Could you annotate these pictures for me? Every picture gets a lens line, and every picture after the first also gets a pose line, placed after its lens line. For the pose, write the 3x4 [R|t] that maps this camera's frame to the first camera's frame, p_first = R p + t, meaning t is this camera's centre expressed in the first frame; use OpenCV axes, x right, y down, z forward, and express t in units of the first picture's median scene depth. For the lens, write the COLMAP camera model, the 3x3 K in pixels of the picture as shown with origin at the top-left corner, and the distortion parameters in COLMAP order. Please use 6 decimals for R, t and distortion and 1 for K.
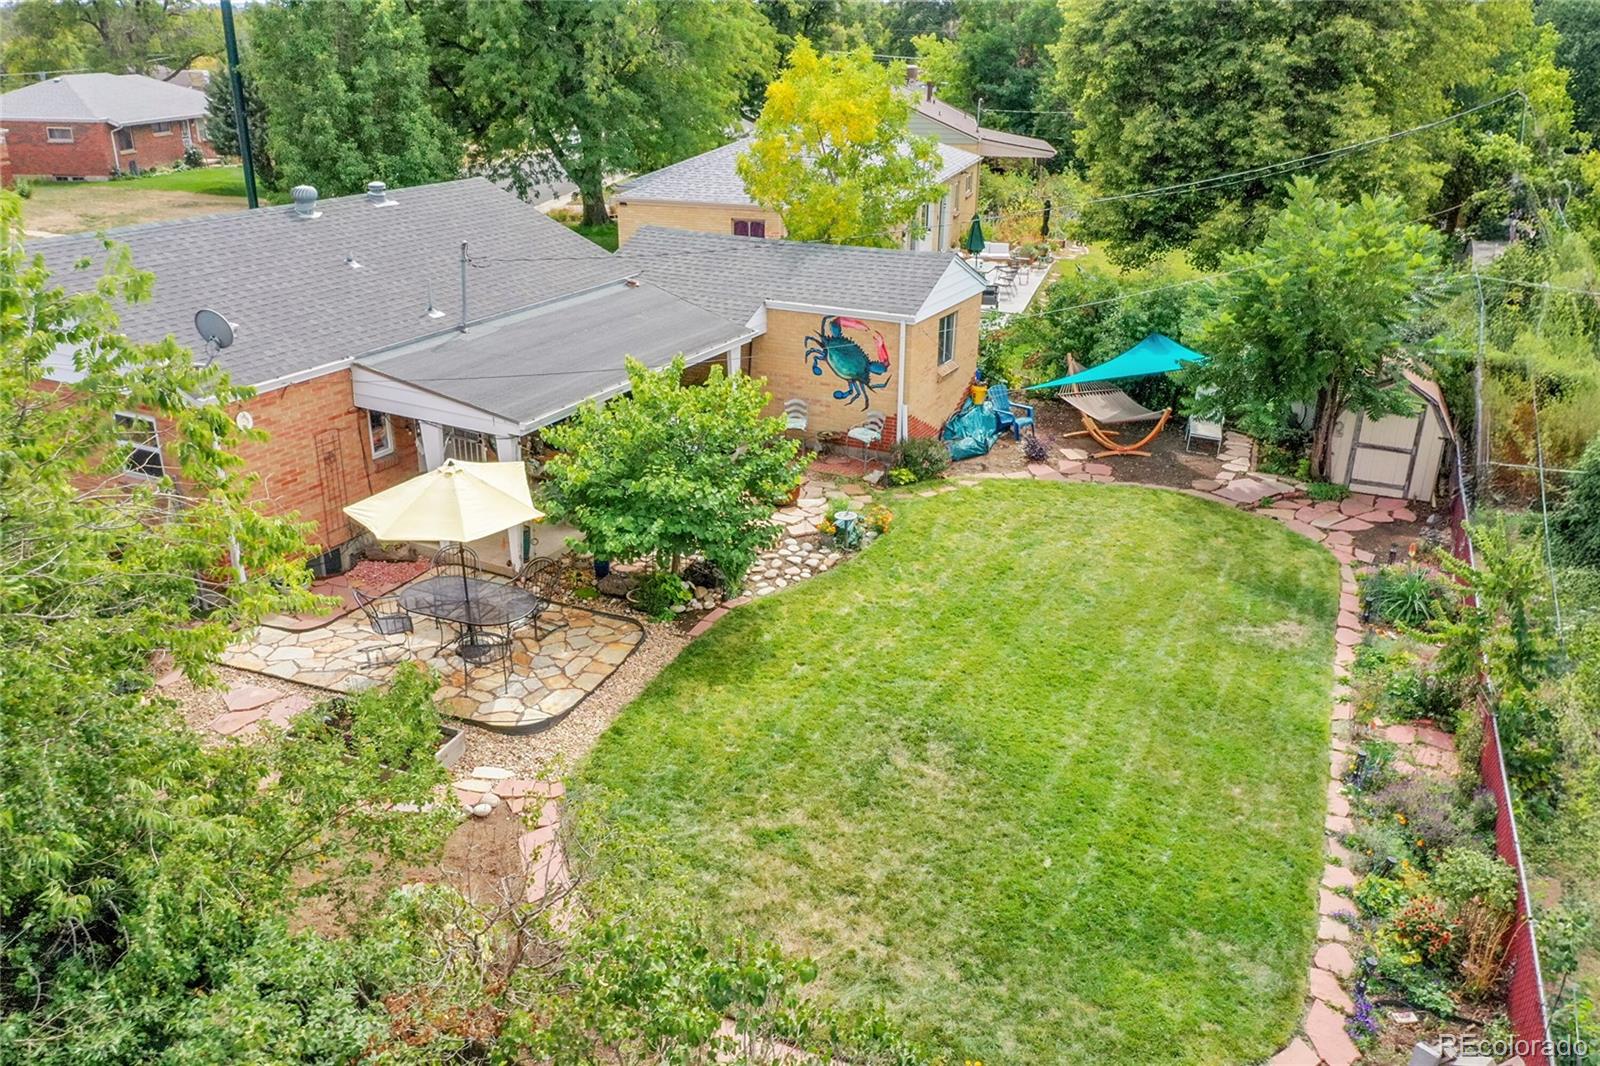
lens RADIAL K [[1269.0, 0, 800.0], [0, 1269.0, 533.0], [0, 0, 1]] dist [0.001809, -0.002643]
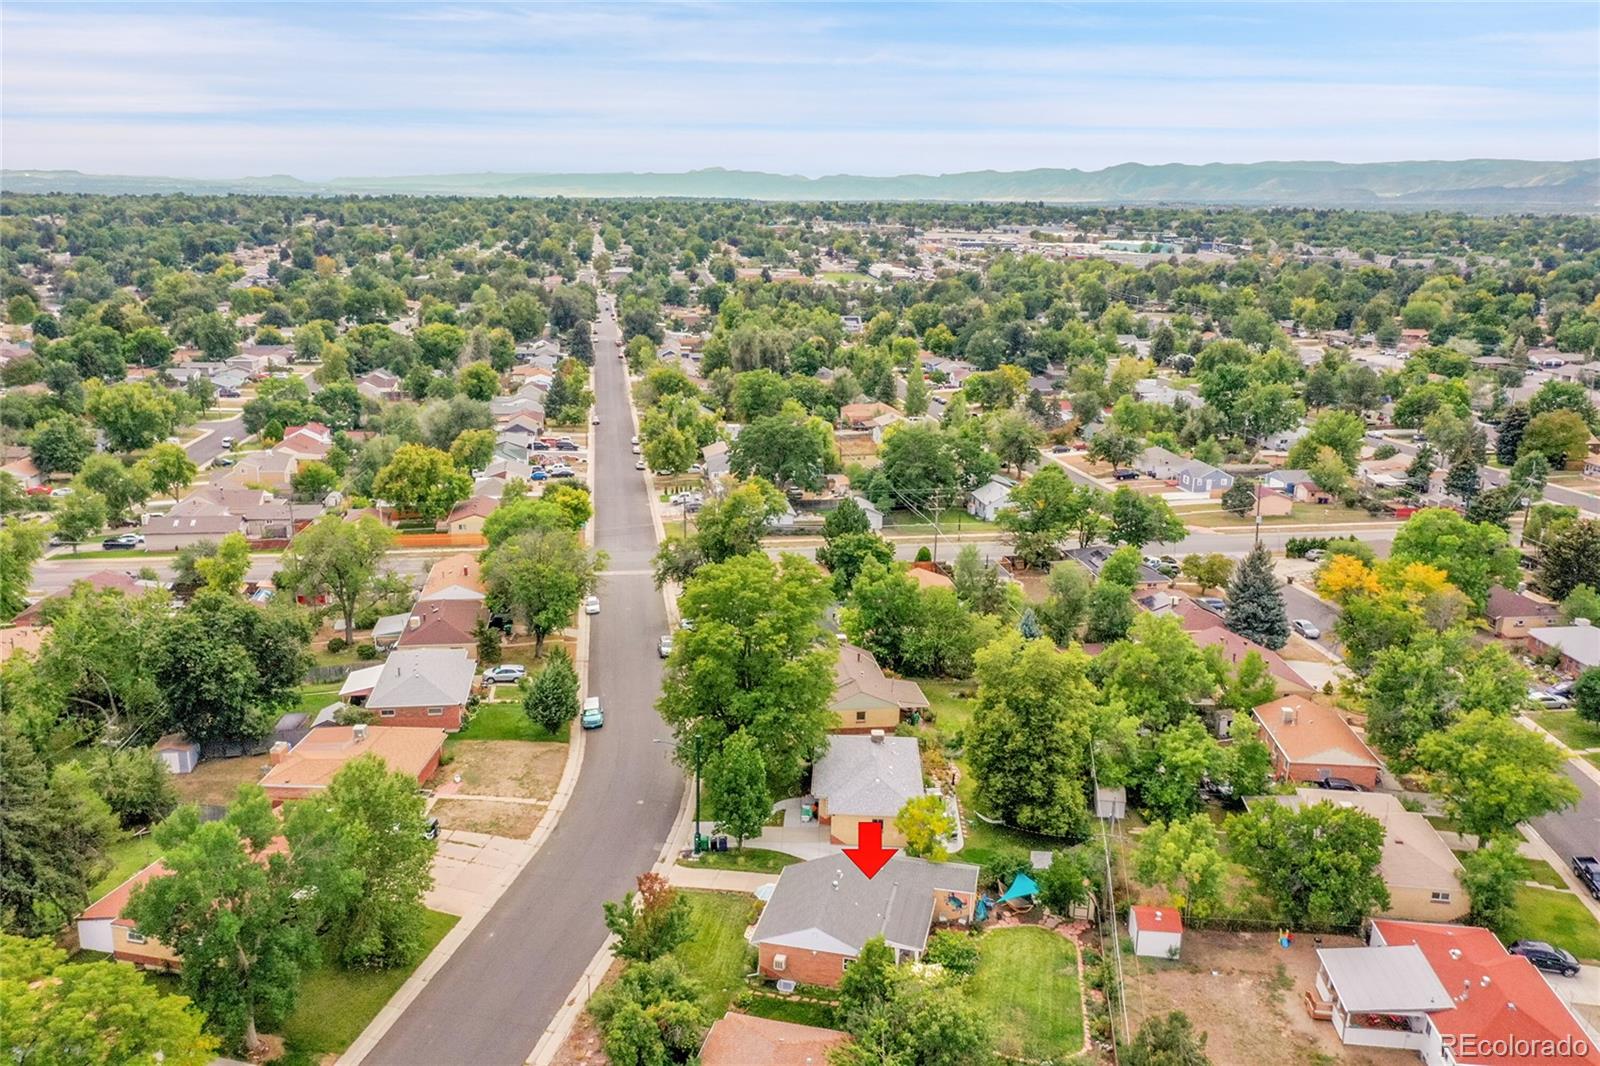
lens RADIAL K [[1269.0, 0, 800.0], [0, 1269.0, 533.0], [0, 0, 1]] dist [0.001809, -0.002643]
pose [[0.969876, -0.051786, 0.238032, -1.573545], [0.079931, 0.990696, -0.110149, -1.049597], [-0.230113, 0.125857, 0.964991, -3.418026]]
